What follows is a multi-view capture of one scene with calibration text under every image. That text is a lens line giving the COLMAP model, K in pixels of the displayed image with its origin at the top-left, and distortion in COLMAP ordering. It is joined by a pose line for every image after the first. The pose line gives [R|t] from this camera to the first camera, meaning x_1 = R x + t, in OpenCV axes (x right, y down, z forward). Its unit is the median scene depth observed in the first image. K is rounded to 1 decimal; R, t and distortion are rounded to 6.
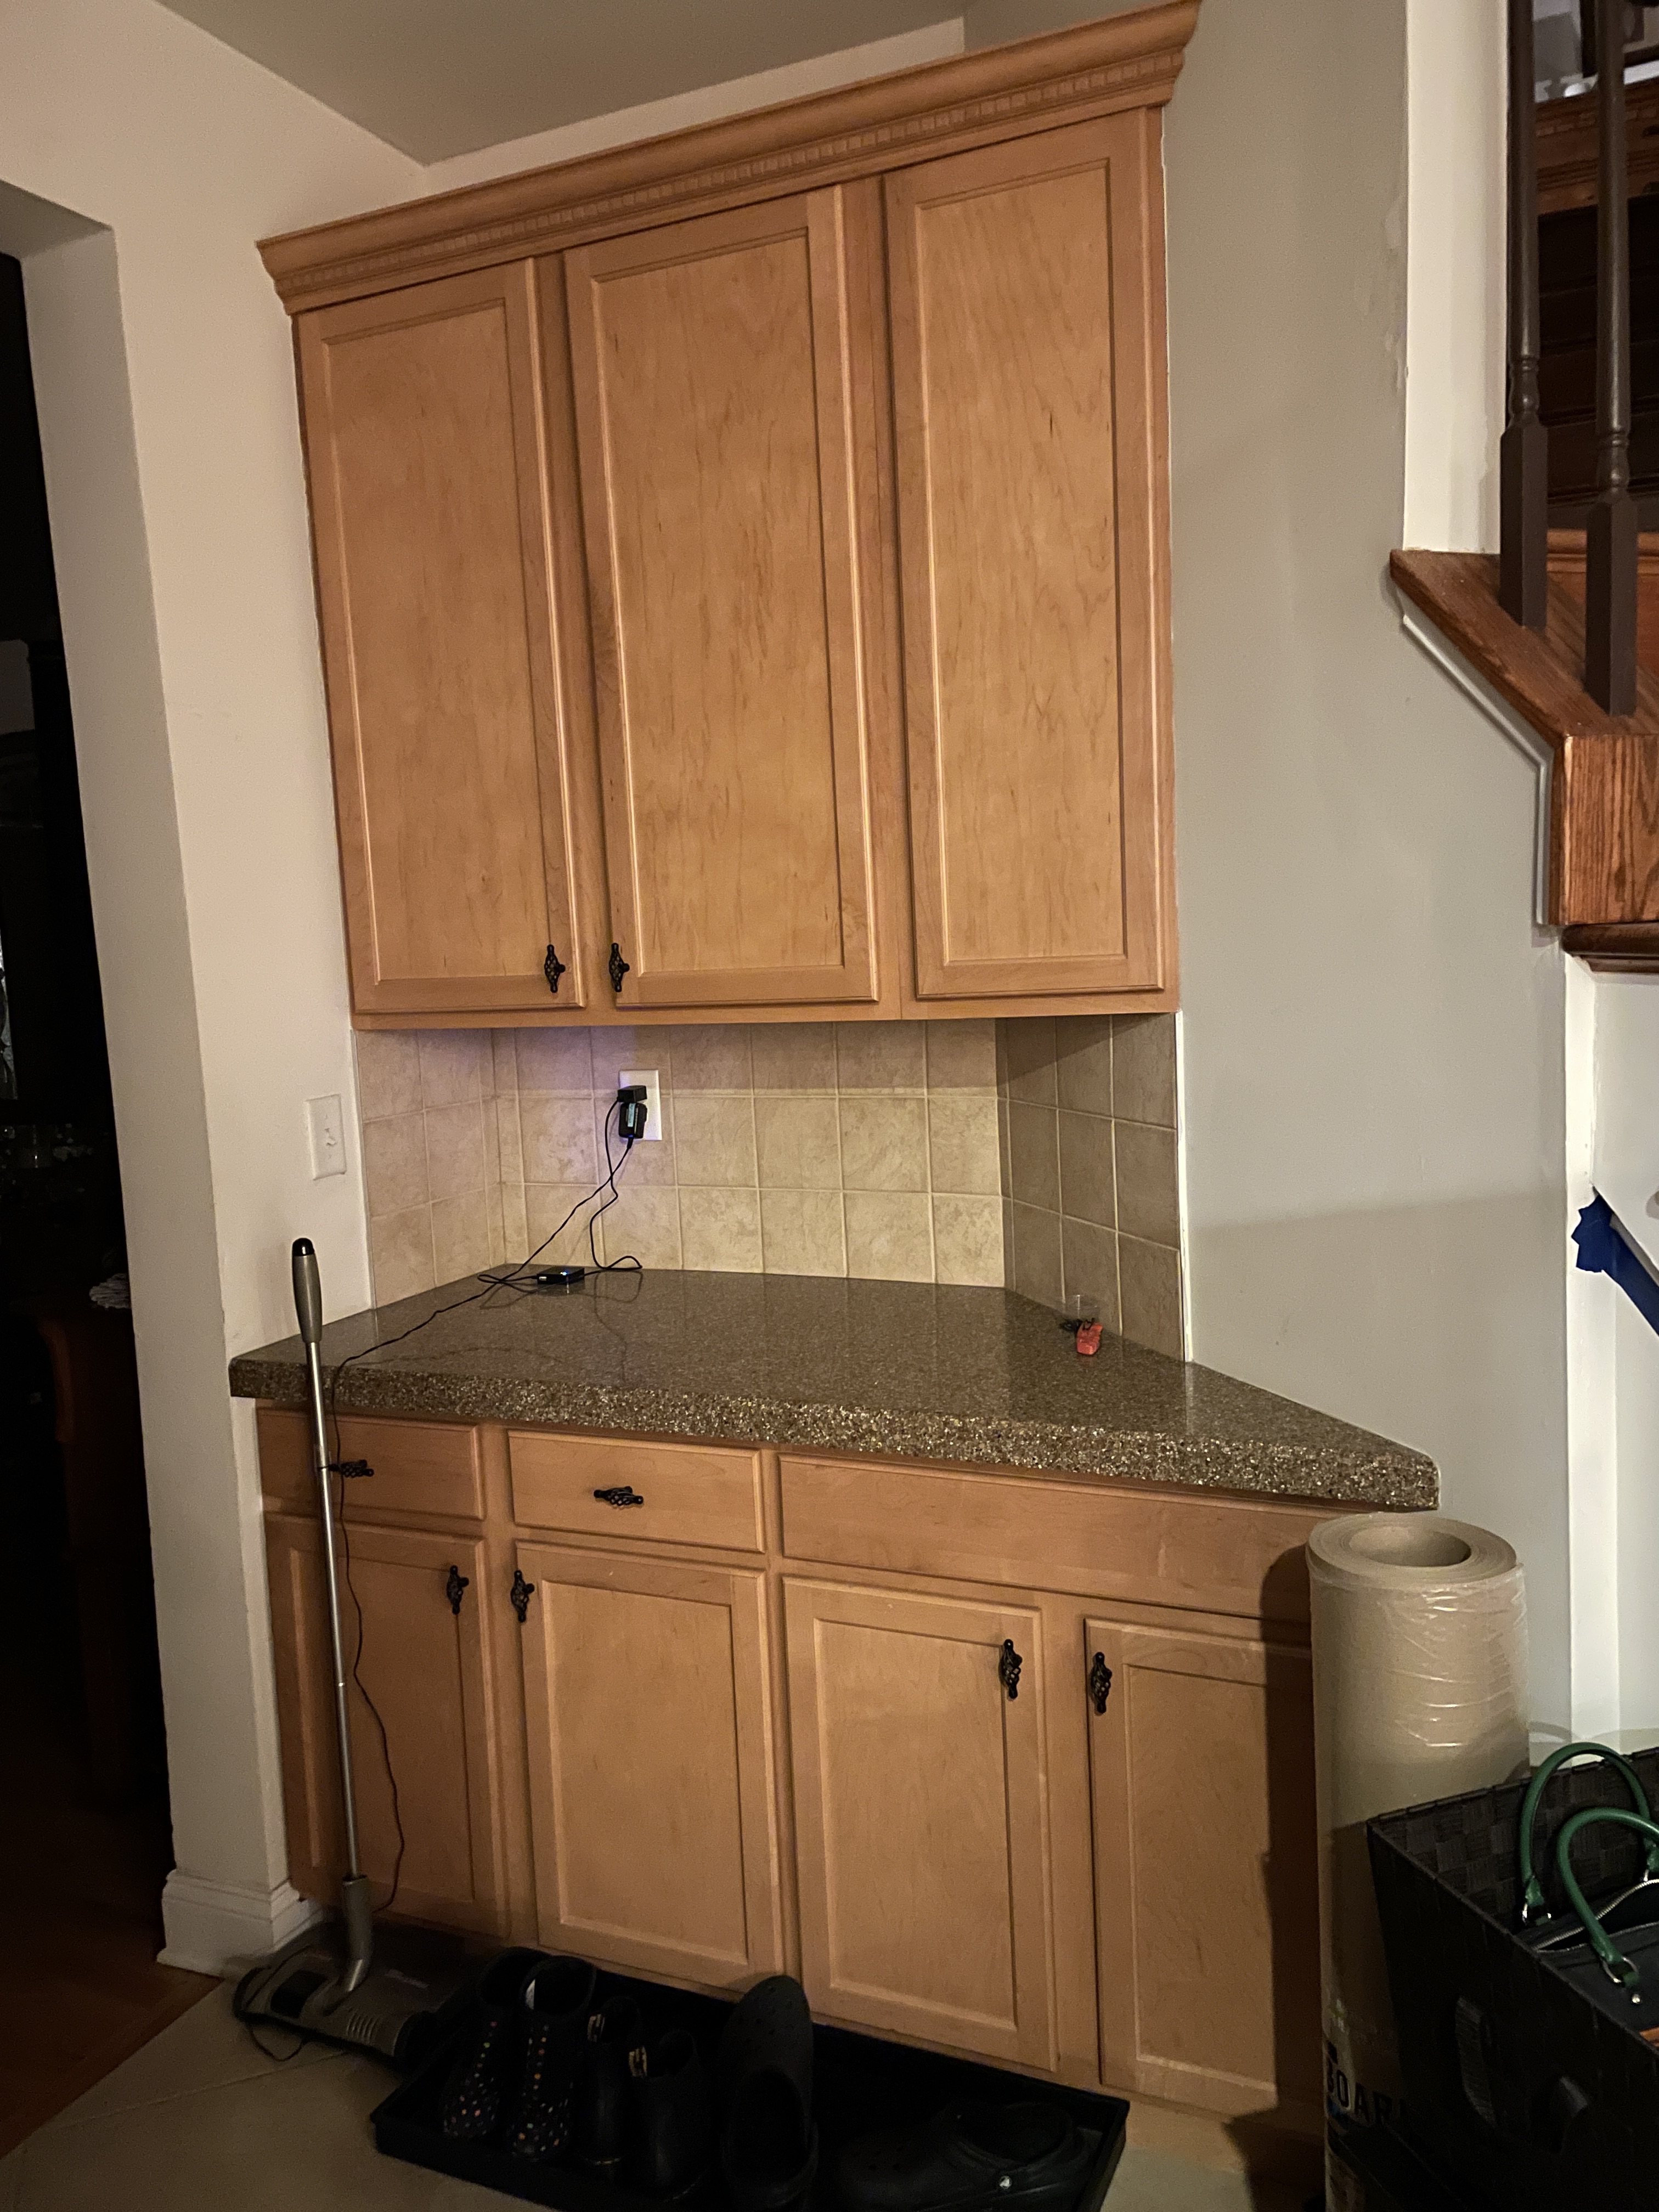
lens RADIAL K [[1647.2, 0, 829.4], [0, 1647.2, 1114.2], [0, 0, 1]] dist [0.051760, -0.072128]
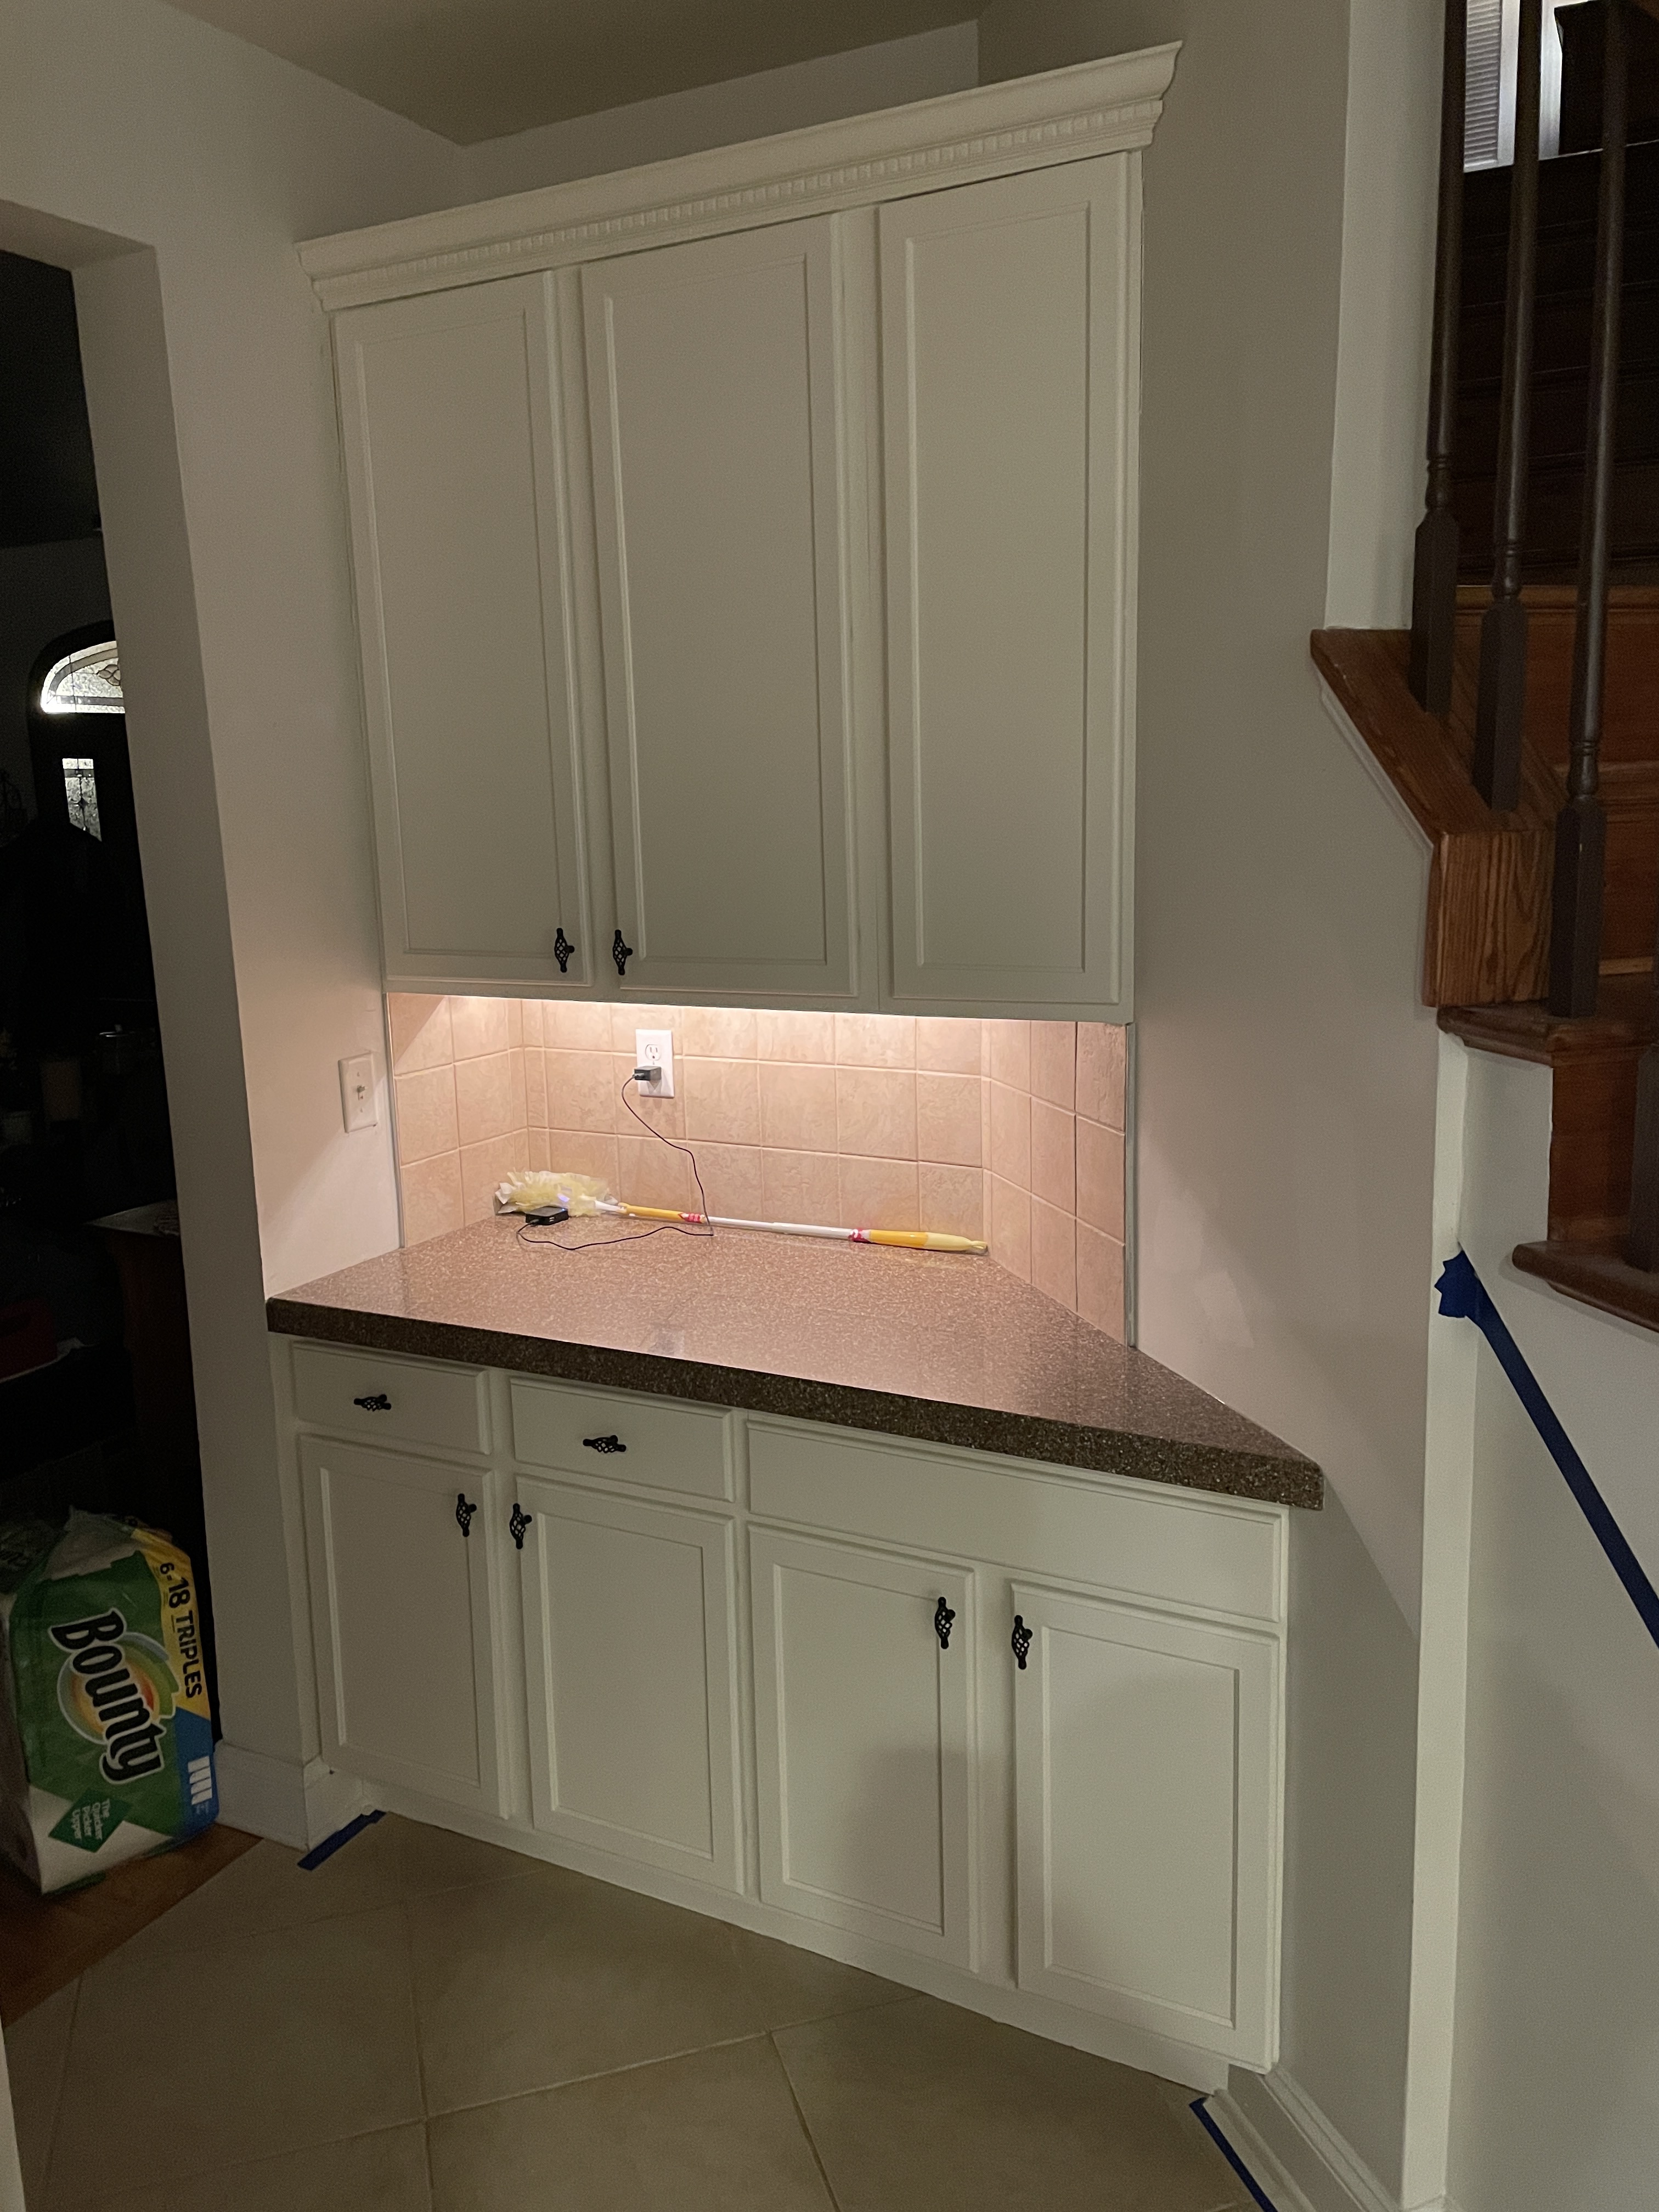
lens RADIAL K [[1647.2, 0, 831.0], [0, 1647.2, 1098.1], [0, 0, 1]] dist [0.051760, -0.072128]
pose [[0.997923, 0.031992, -0.055912, 0.086695], [-0.027705, 0.996735, 0.075834, -0.097560], [0.058156, -0.074128, 0.995552, -0.079808]]
